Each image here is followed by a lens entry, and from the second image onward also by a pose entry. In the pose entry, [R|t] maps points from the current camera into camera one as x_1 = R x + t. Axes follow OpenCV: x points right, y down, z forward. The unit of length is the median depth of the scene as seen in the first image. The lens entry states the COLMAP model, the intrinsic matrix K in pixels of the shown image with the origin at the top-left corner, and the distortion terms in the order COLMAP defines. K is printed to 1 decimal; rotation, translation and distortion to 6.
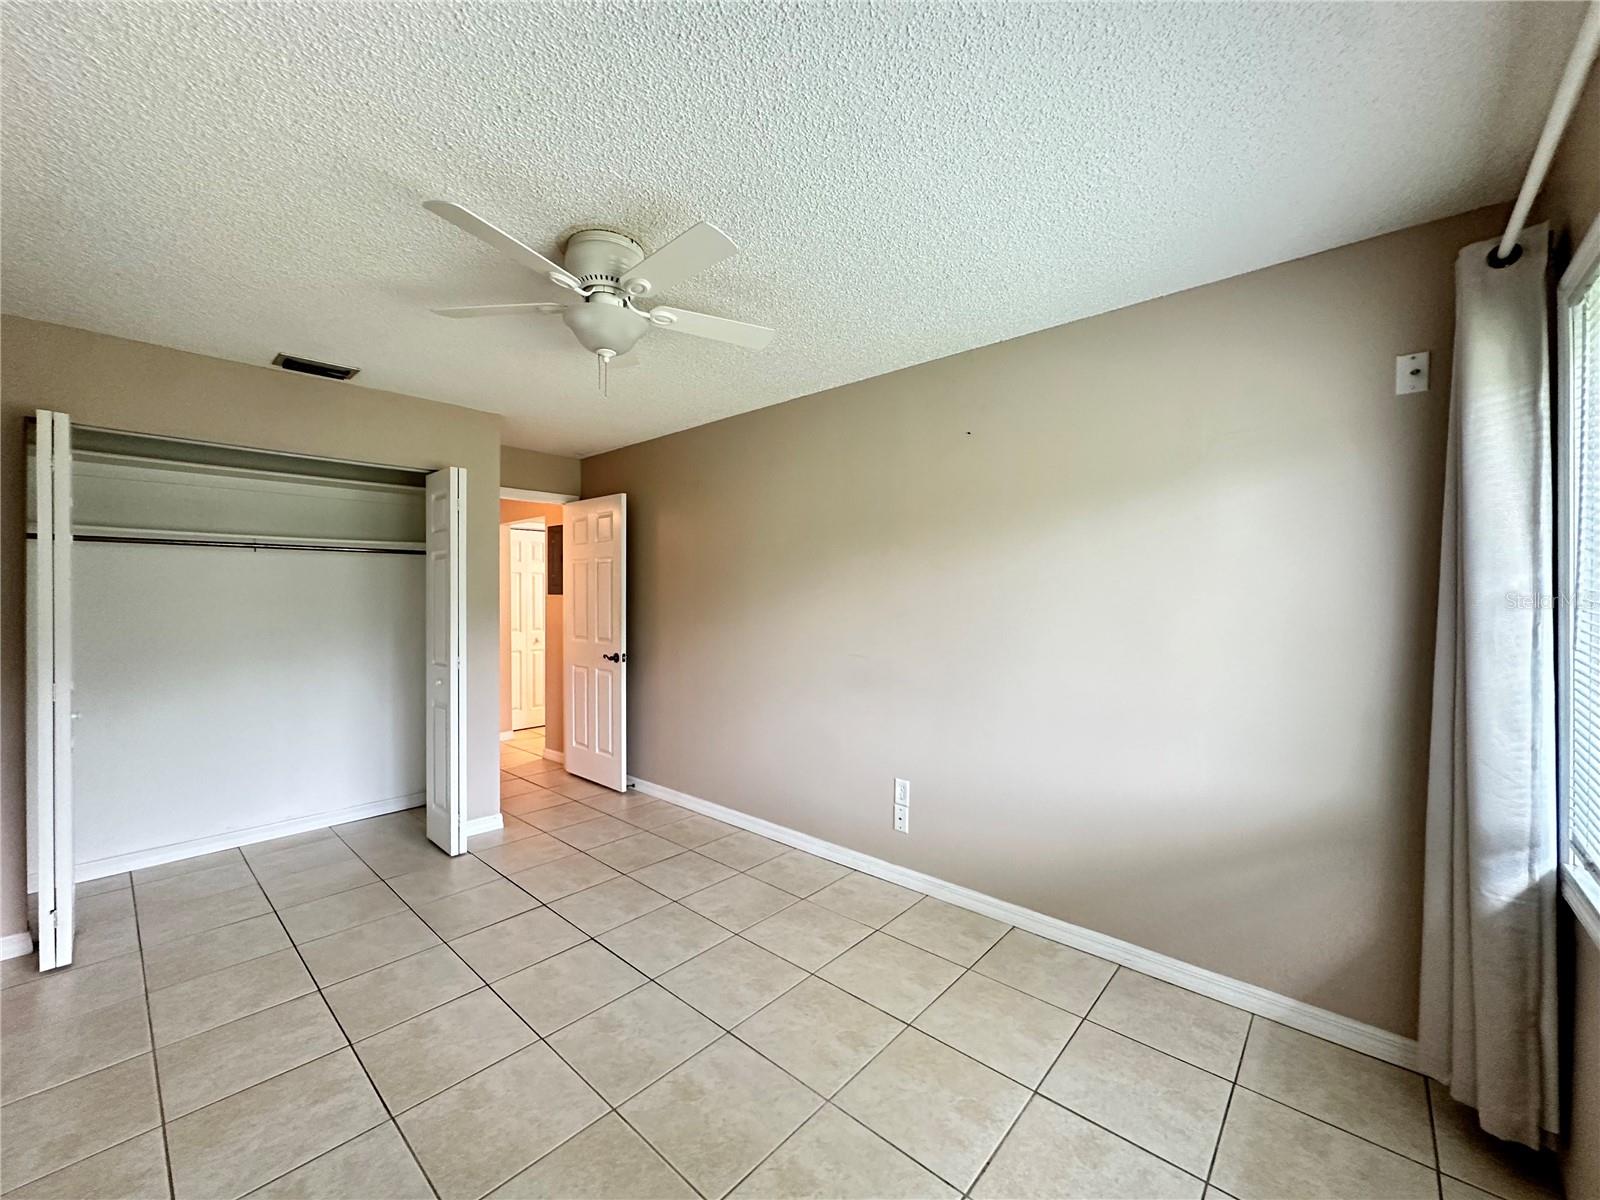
lens RADIAL K [[639.1, 0, 806.5], [0, 639.1, 600.2], [0, 0, 1]] dist [-0.003508, 0.000023]
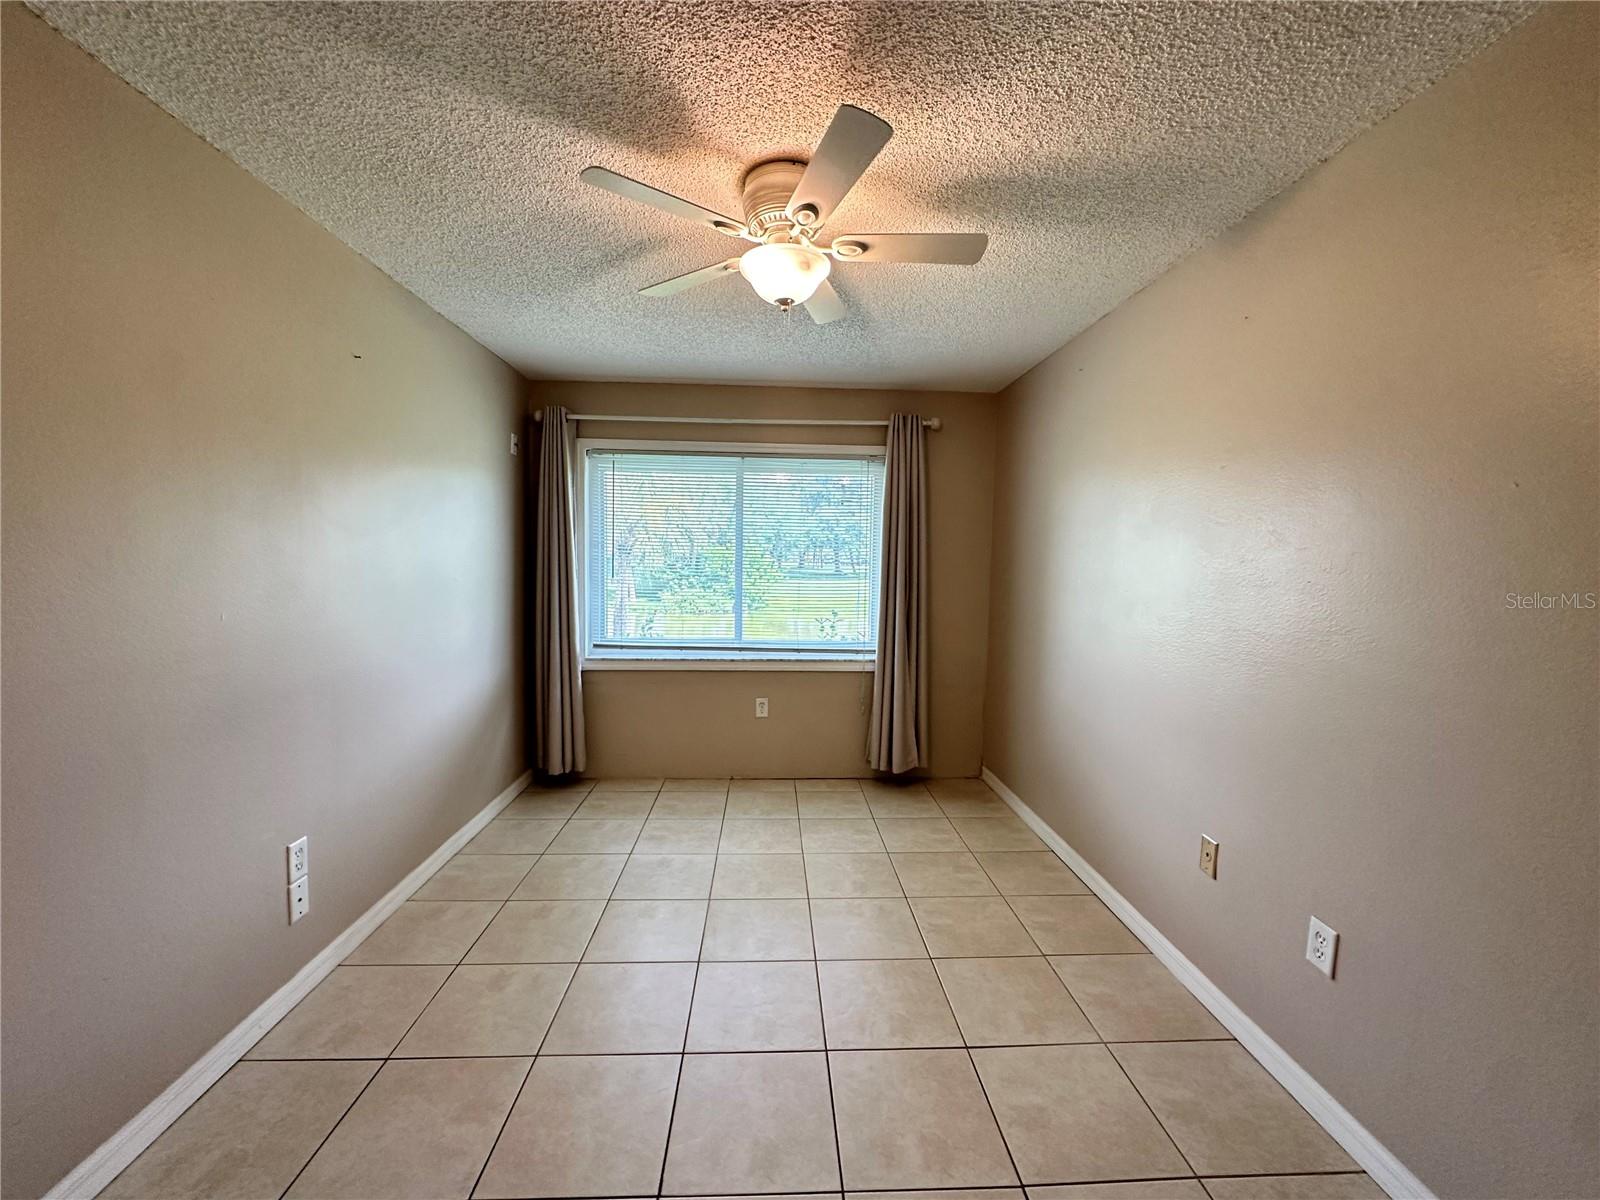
lens RADIAL K [[639.1, 0, 796.9], [0, 639.1, 593.1], [0, 0, 1]] dist [-0.003508, 0.000023]
pose [[-0.695637, -0.048042, 0.716785, -0.718573], [-0.004721, 0.998046, 0.062312, -0.015850], [-0.718378, 0.039962, -0.694505, 1.167433]]
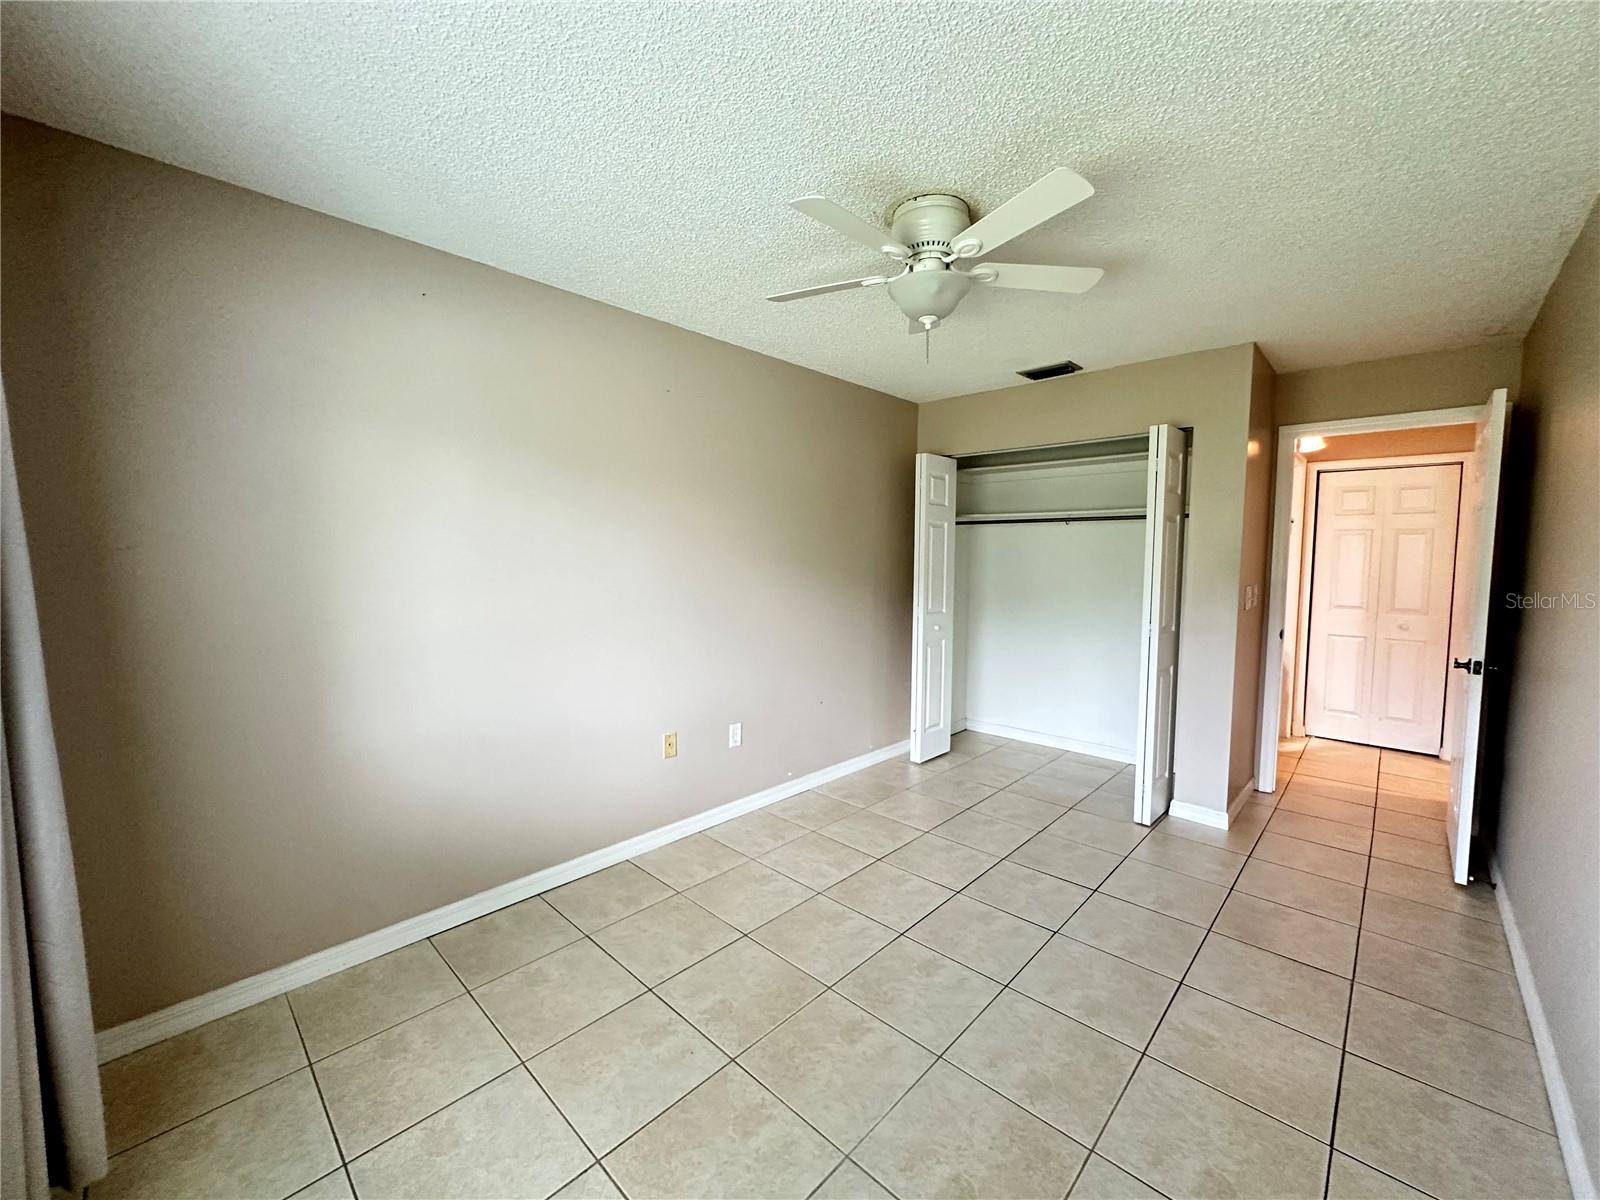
lens RADIAL K [[639.1, 0, 790.4], [0, 639.1, 597.4], [0, 0, 1]] dist [-0.003508, 0.000023]
pose [[-0.044130, 0.067800, -0.996722, 0.522879], [-0.016885, 0.997501, 0.068601, -0.009678], [0.998883, 0.019857, -0.042875, 0.592991]]
